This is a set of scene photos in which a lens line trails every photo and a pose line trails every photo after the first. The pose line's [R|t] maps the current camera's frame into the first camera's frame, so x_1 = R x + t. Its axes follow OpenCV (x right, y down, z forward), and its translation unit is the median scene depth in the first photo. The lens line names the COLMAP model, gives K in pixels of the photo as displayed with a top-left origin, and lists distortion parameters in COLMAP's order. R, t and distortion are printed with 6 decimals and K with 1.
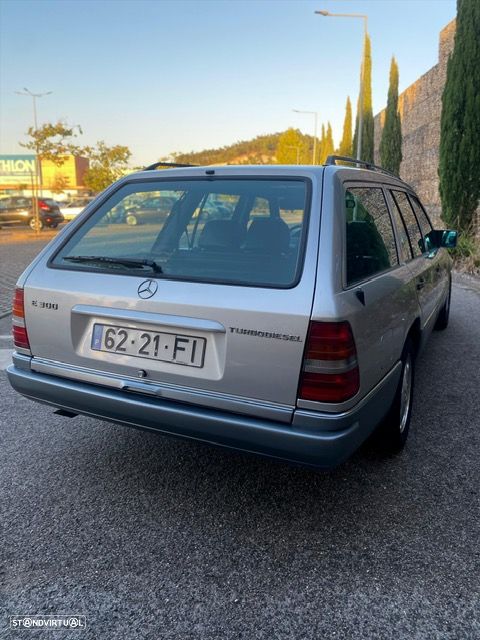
lens RADIAL K [[484.1, 0, 231.5], [0, 484.1, 320.9], [0, 0, 1]] dist [0.006049, -0.004578]
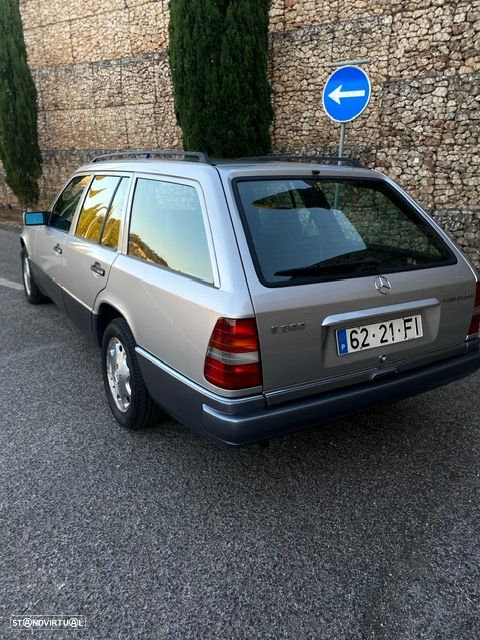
lens RADIAL K [[487.9, 0, 238.7], [0, 487.9, 321.3], [0, 0, 1]] dist [0.002323, -0.006547]
pose [[0.520569, -0.237671, 0.820073, -0.162923], [0.168250, 0.970198, 0.174378, -0.029954], [-0.837078, 0.047202, 0.545043, 0.083391]]
